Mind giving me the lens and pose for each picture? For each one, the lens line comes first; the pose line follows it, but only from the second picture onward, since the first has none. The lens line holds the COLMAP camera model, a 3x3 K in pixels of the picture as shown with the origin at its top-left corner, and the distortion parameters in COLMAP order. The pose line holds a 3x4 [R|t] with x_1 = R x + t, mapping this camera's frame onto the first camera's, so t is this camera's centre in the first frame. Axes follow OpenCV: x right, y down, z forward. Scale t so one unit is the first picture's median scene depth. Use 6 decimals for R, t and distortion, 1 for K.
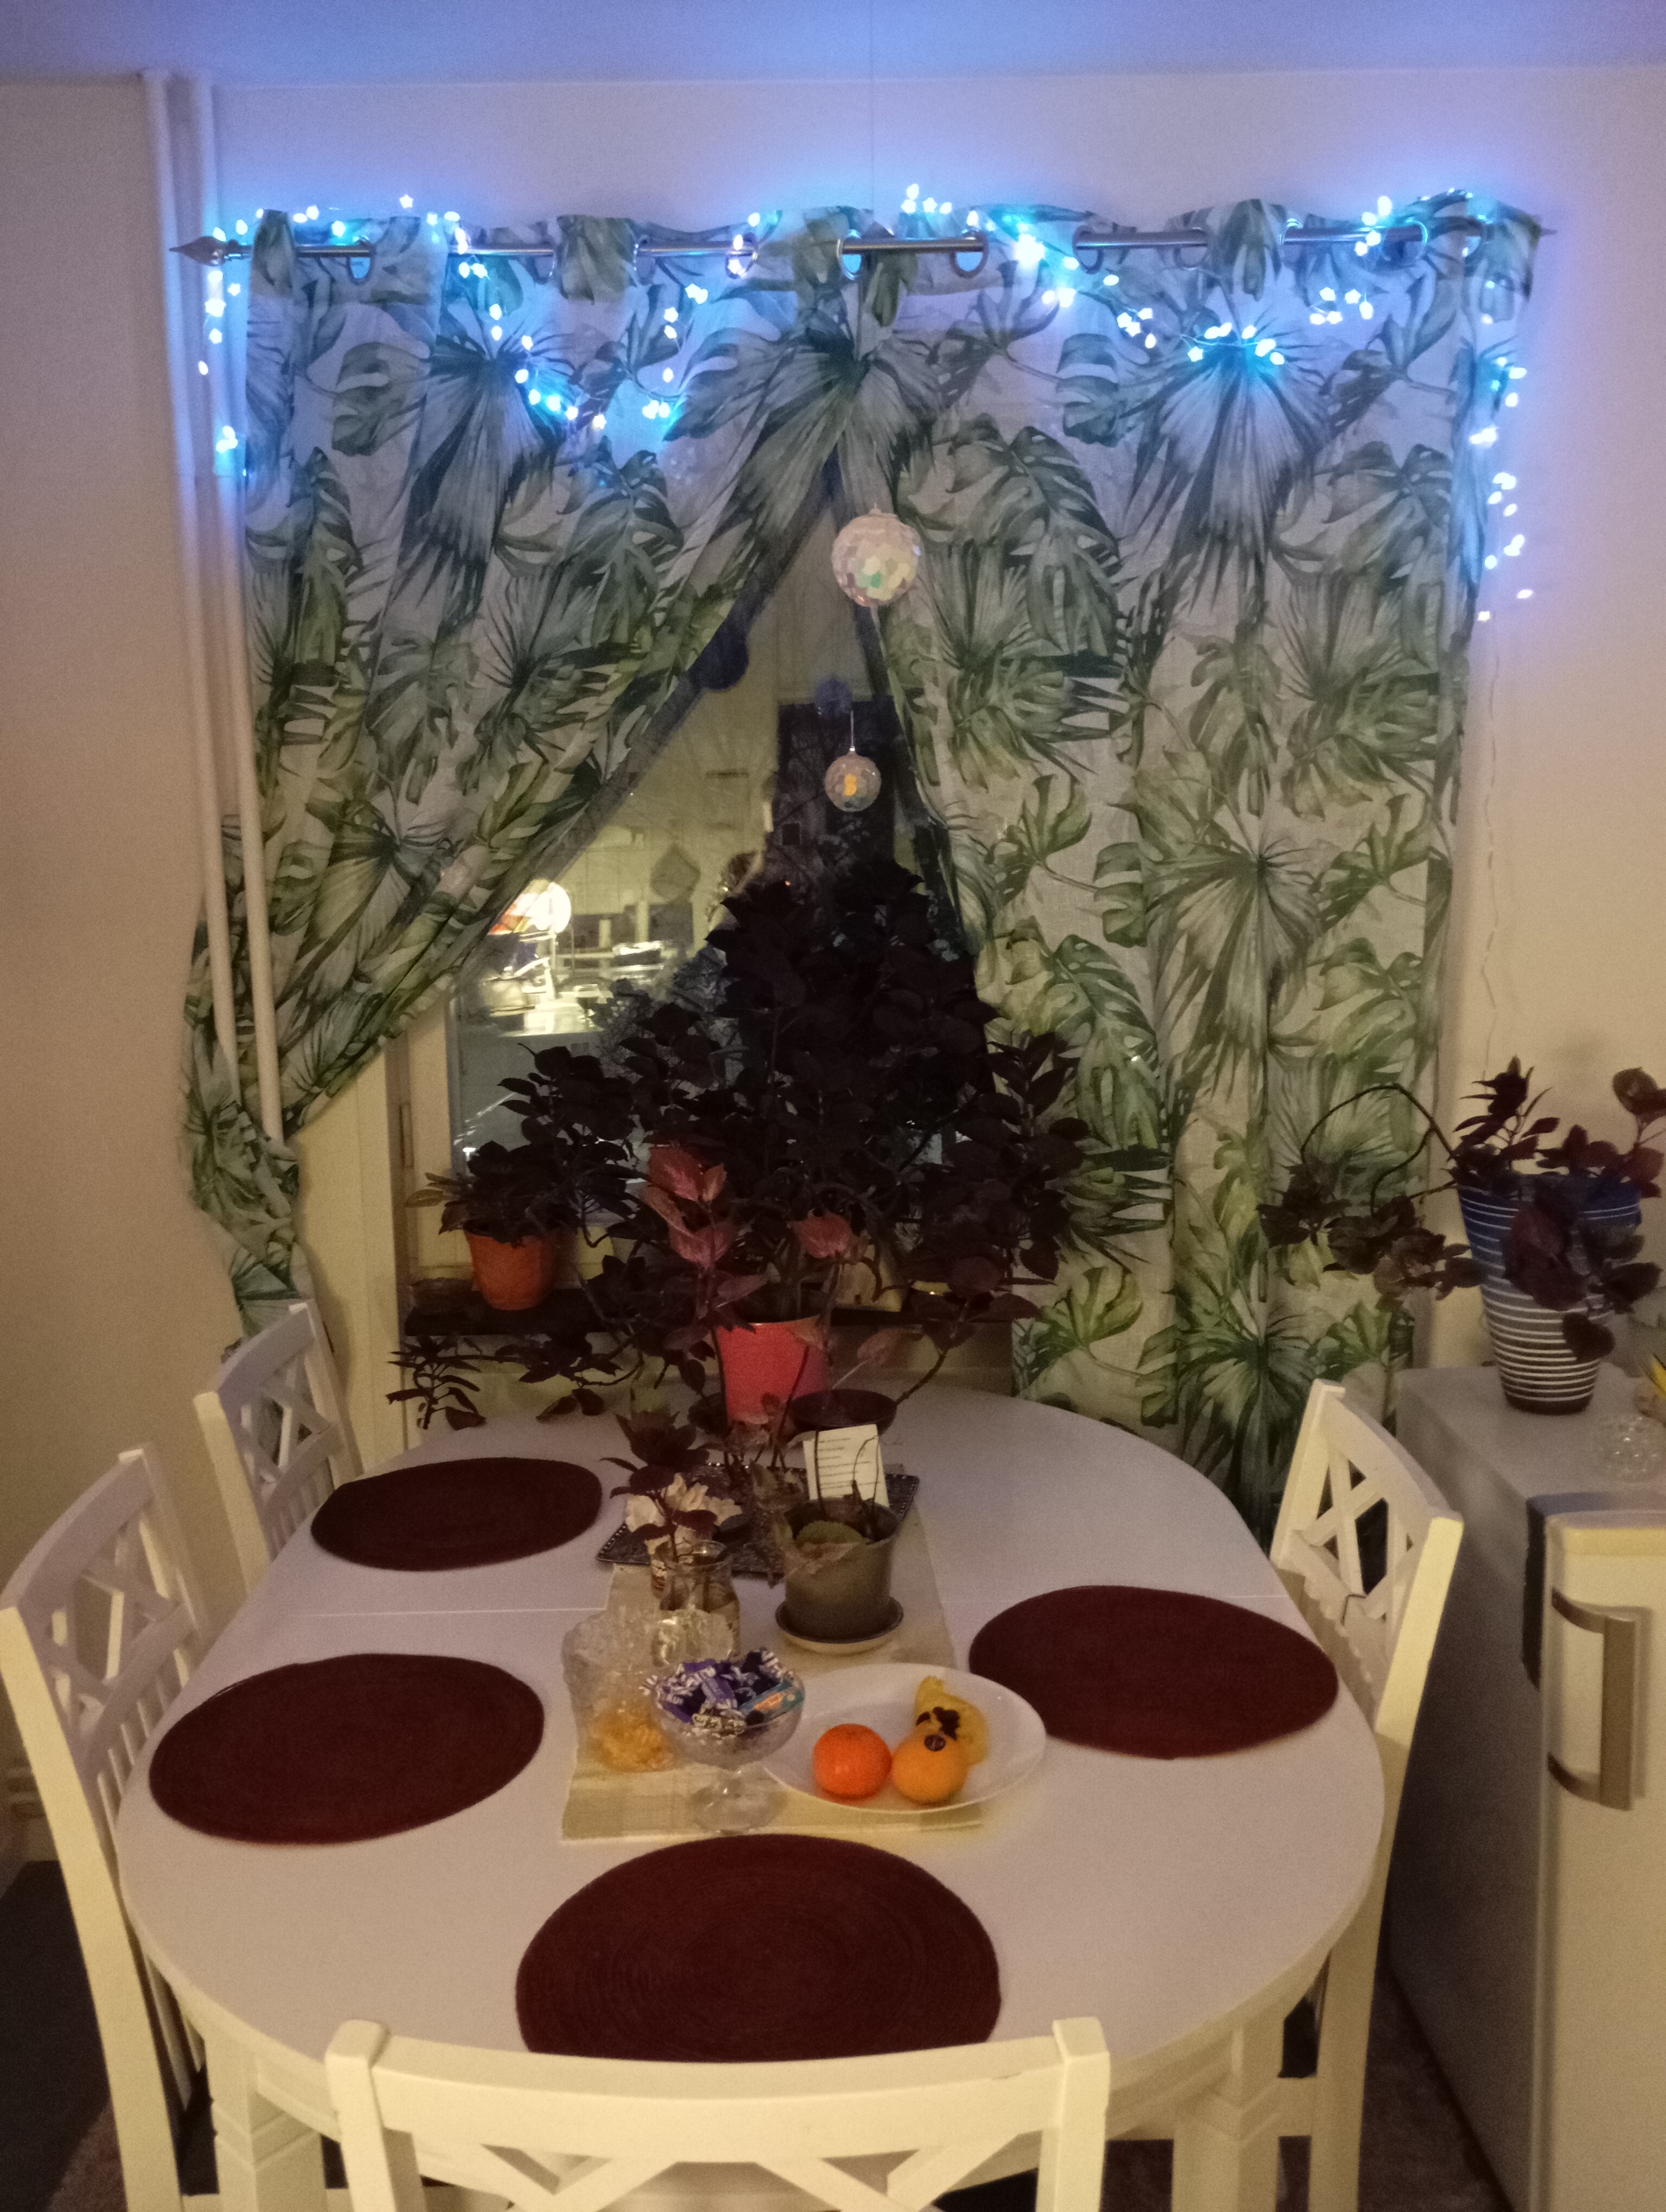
lens RADIAL K [[1821.7, 0, 834.1], [0, 1821.7, 1101.1], [0, 0, 1]] dist [0.015966, -0.001602]
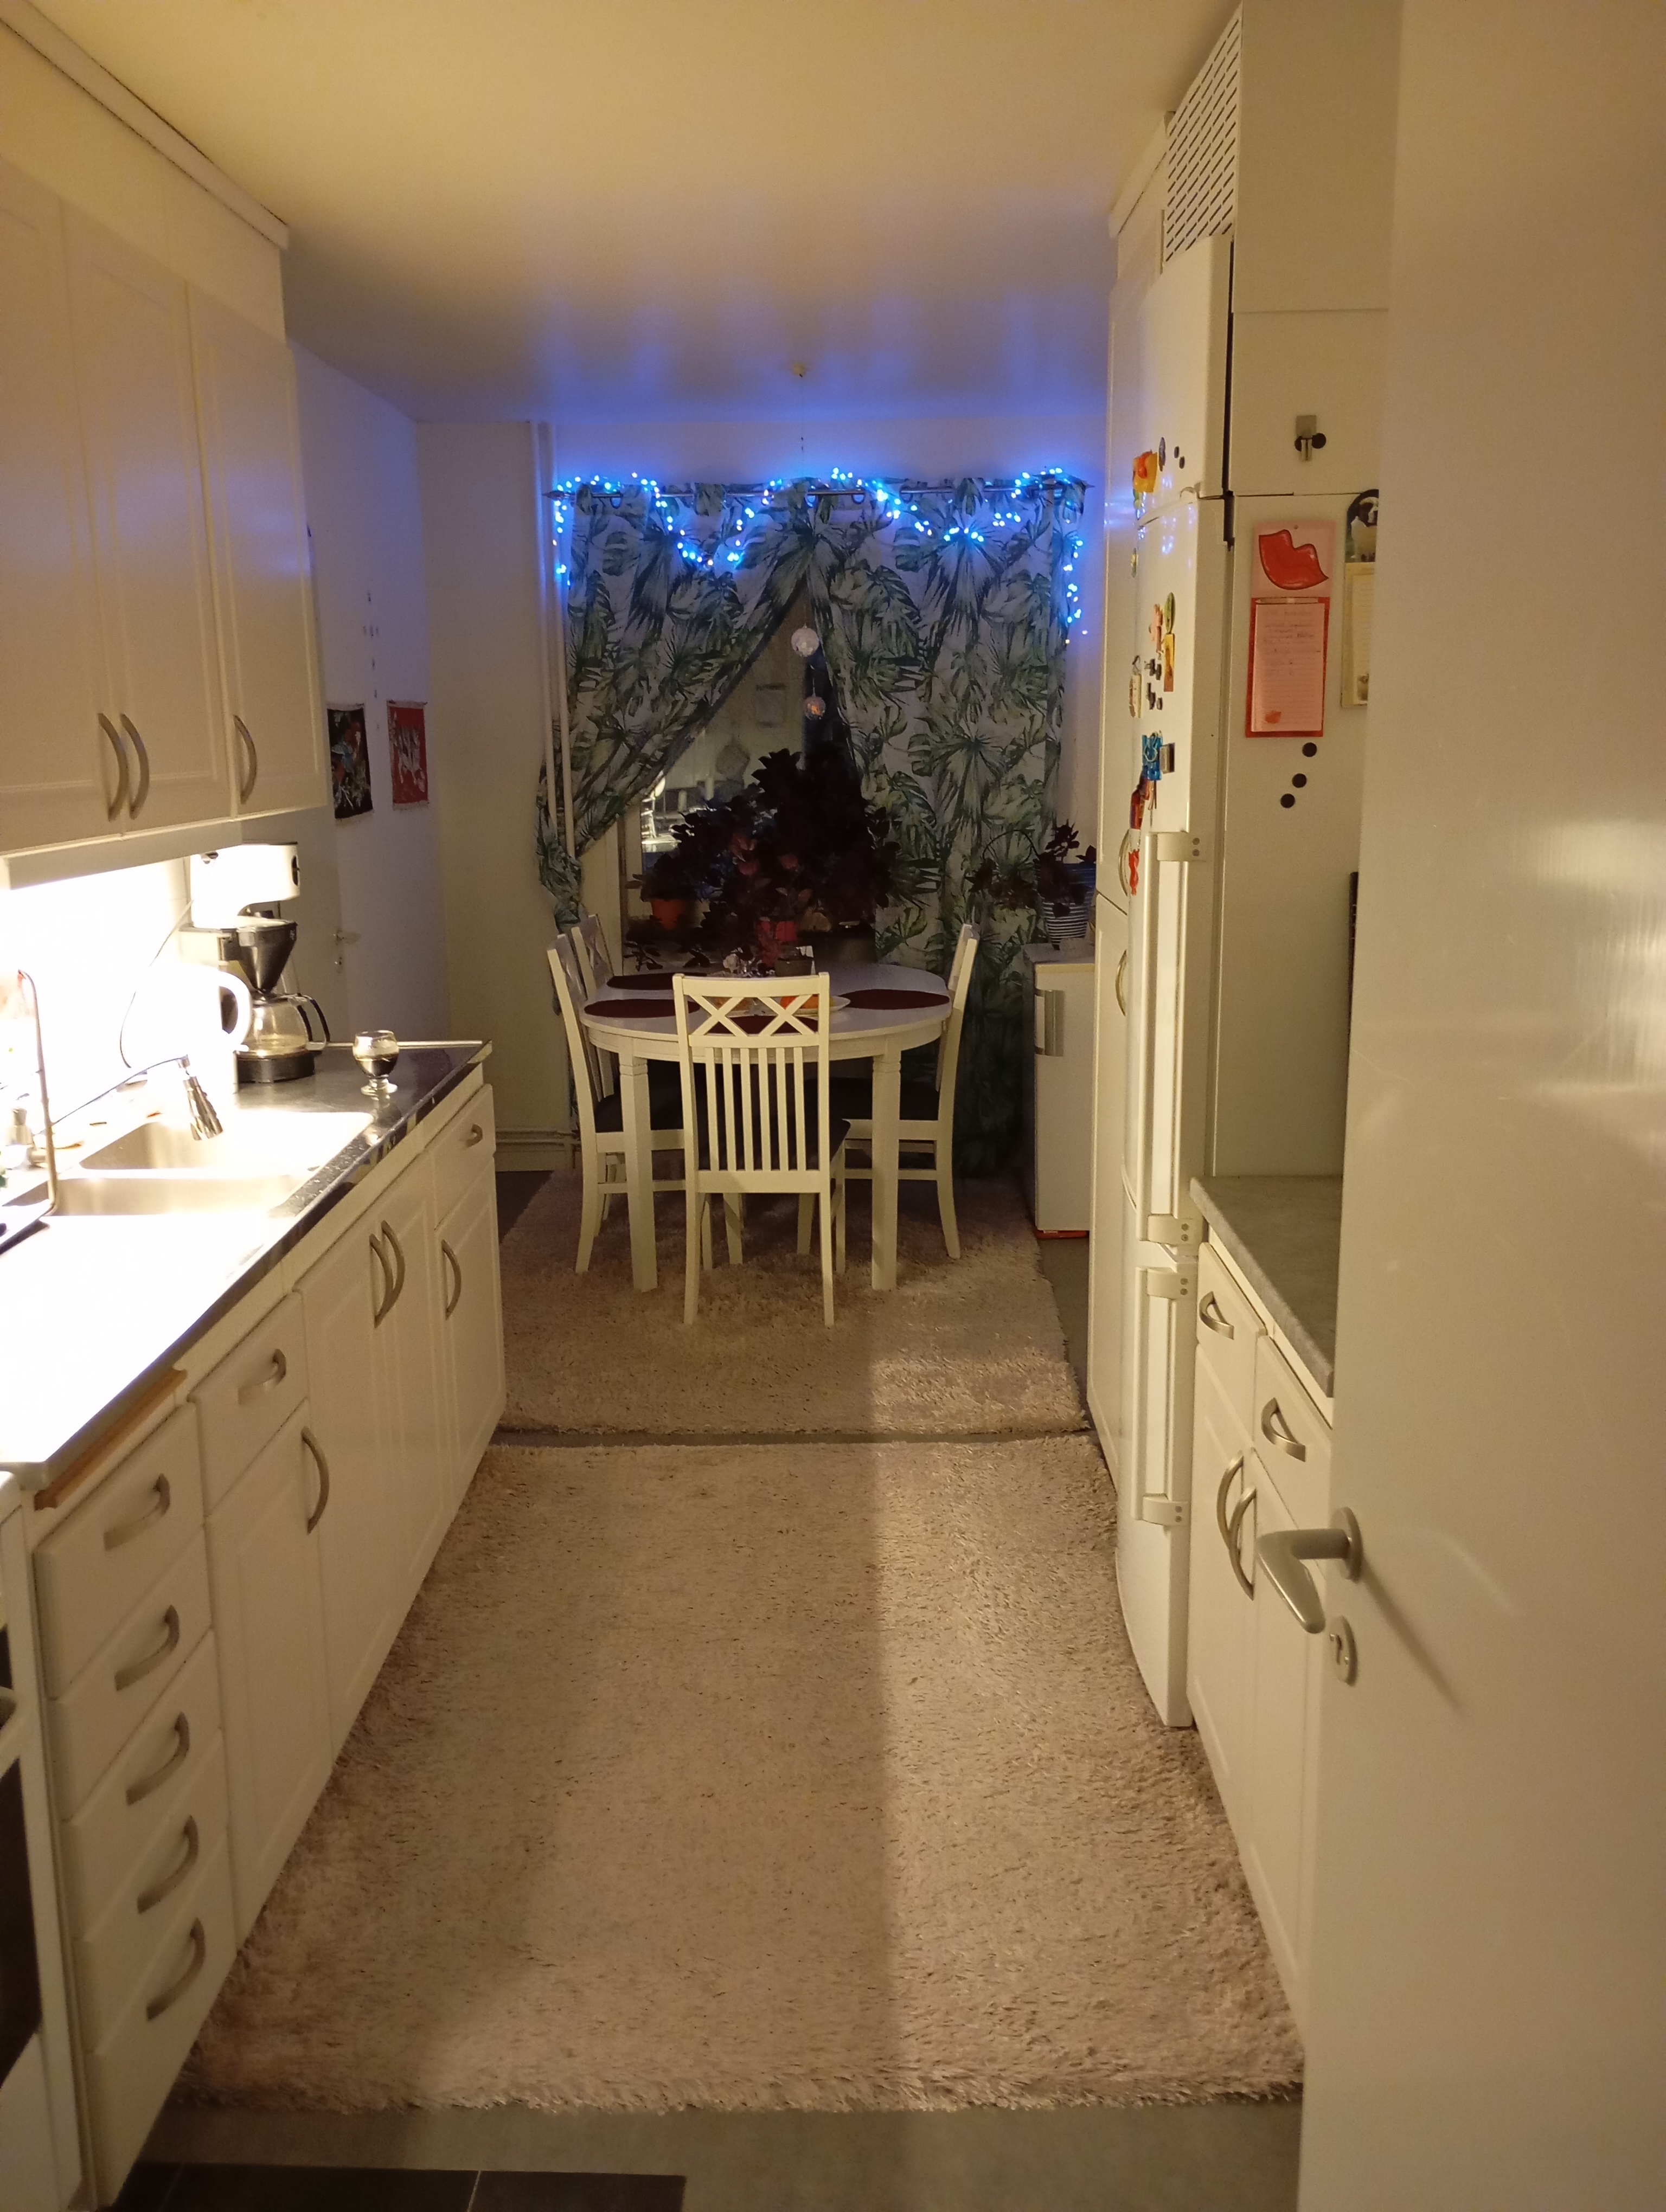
lens RADIAL K [[1821.7, 0, 833.8], [0, 1821.7, 1110.4], [0, 0, 1]] dist [0.015966, -0.001602]
pose [[0.999665, 0.009310, -0.024154, 0.104792], [-0.007946, 0.998403, 0.055934, 0.229617], [0.024637, -0.055723, 0.998142, -1.489375]]
